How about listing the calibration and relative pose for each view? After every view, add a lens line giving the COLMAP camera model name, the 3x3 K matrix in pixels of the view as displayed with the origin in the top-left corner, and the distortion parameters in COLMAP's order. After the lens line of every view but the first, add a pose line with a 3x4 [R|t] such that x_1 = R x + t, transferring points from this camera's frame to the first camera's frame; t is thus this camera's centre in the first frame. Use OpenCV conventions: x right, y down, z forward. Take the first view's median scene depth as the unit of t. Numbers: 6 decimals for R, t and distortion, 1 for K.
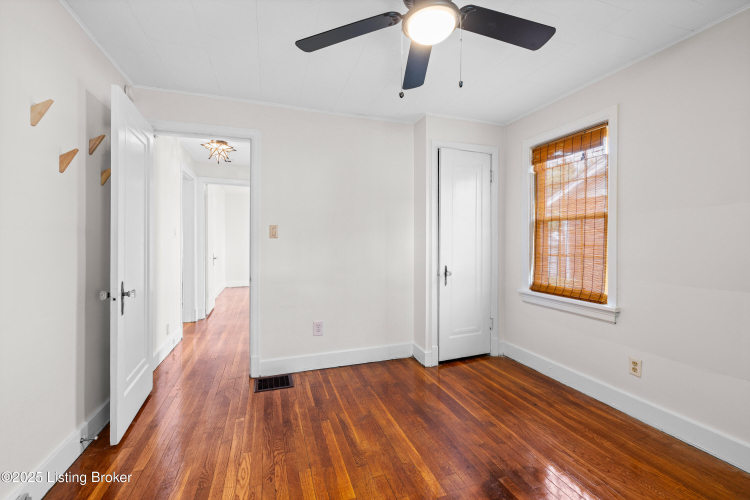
lens RADIAL K [[321.0, 0, 374.7], [0, 321.0, 238.7], [0, 0, 1]] dist [0.001569, 0.000025]
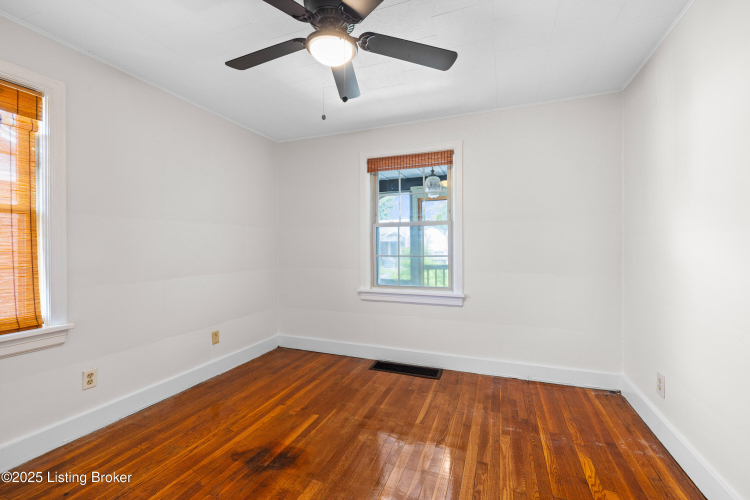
lens RADIAL K [[321.0, 0, 378.2], [0, 321.0, 250.6], [0, 0, 1]] dist [0.001569, 0.000025]
pose [[-0.763845, -0.007892, 0.645351, -0.484120], [-0.000758, 0.999936, 0.011331, 0.012881], [-0.645399, 0.008167, -0.763802, 1.290636]]
